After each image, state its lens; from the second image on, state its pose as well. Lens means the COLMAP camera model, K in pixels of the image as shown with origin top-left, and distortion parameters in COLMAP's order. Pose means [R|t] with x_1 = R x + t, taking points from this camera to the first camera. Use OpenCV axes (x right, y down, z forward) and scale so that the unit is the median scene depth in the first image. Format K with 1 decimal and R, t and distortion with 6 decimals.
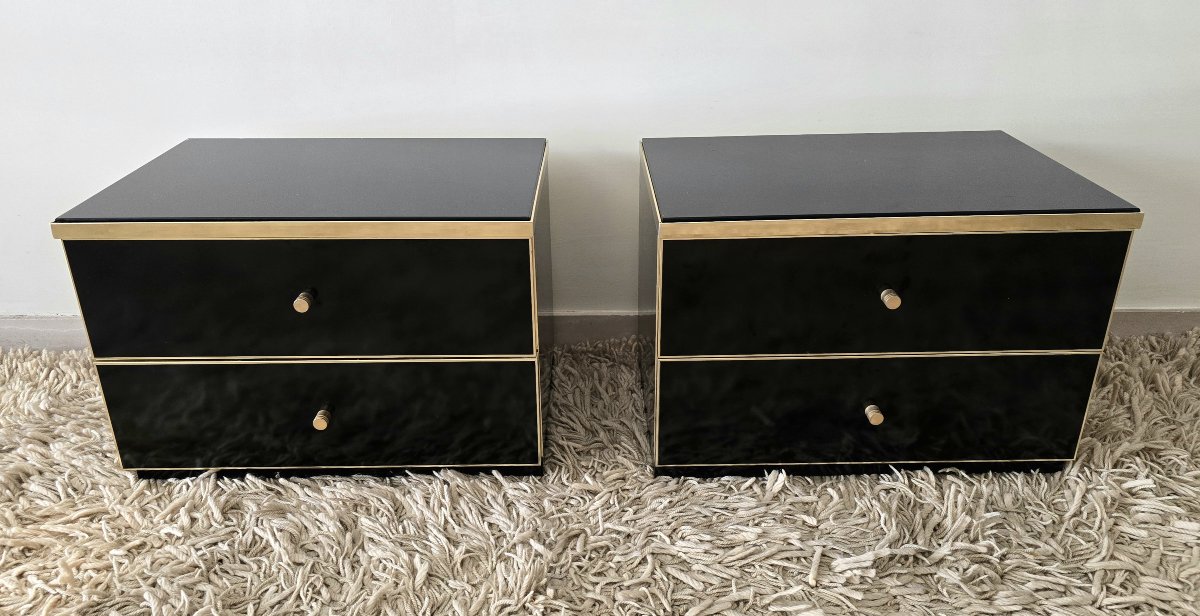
lens RADIAL K [[899.9, 0, 564.2], [0, 899.9, 295.3], [0, 0, 1]] dist [0.028729, -0.015816]
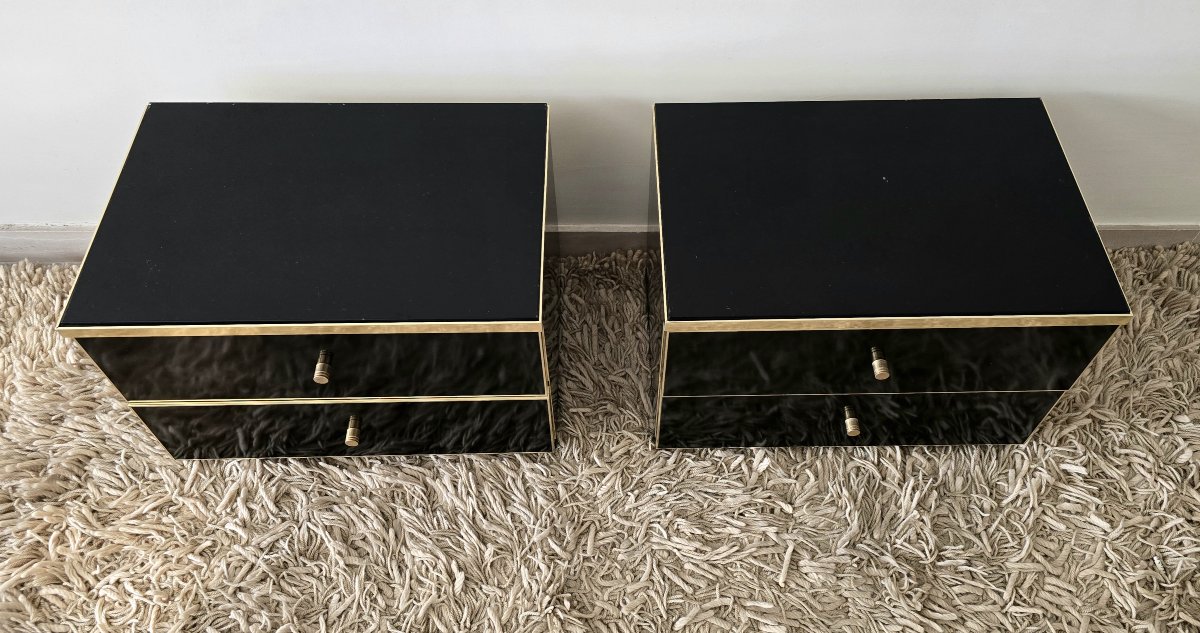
lens RADIAL K [[914.4, 0, 597.3], [0, 914.4, 322.6], [0, 0, 1]] dist [0.039567, -0.032016]
pose [[0.999352, -0.021773, 0.028654, -0.001696], [0.004216, 0.861560, 0.507639, -0.548032], [-0.035740, -0.507189, 0.861093, 0.106845]]
